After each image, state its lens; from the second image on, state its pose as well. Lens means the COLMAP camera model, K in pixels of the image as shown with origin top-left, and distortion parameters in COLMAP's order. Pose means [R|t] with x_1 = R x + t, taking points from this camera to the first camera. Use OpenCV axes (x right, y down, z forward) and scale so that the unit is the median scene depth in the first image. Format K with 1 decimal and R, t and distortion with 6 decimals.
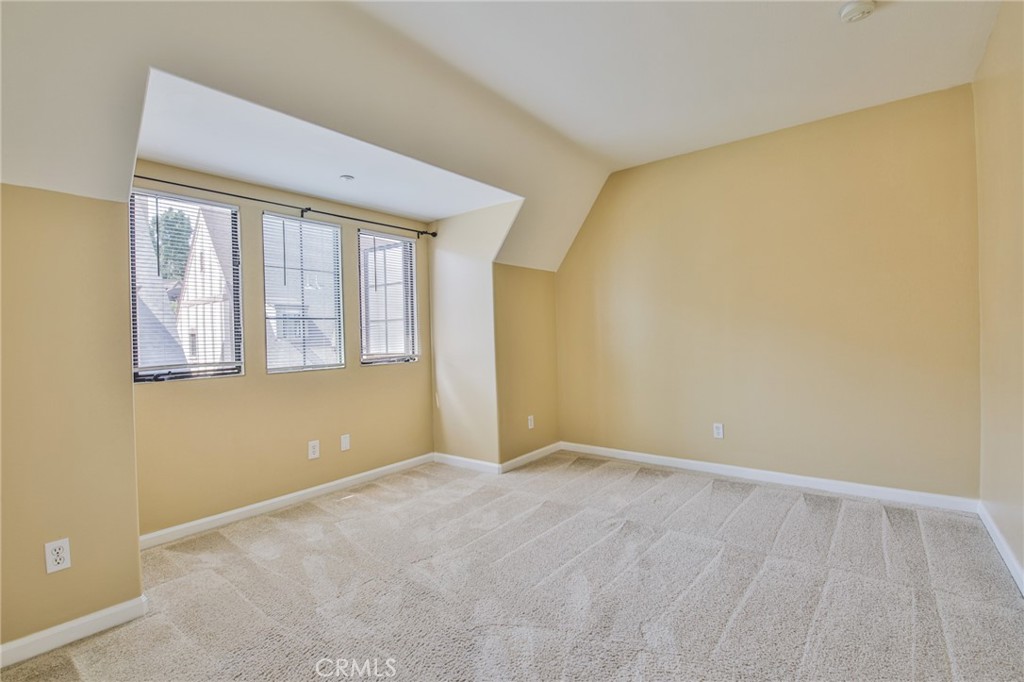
lens RADIAL K [[467.9, 0, 511.4], [0, 467.9, 337.2], [0, 0, 1]] dist [-0.011182, -0.000387]
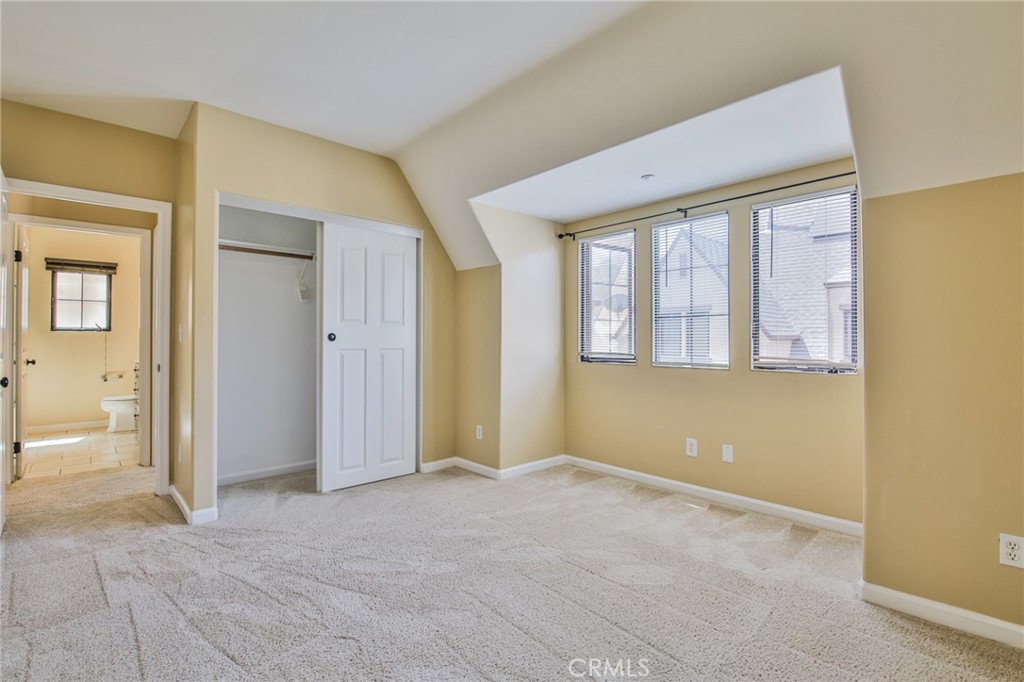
lens RADIAL K [[467.9, 0, 513.8], [0, 467.9, 338.6], [0, 0, 1]] dist [-0.011182, -0.000387]
pose [[-0.157377, 0.029747, -0.987091, 0.638569], [0.001948, 0.999554, 0.029812, -0.023750], [0.987537, 0.002769, -0.157364, 0.805728]]
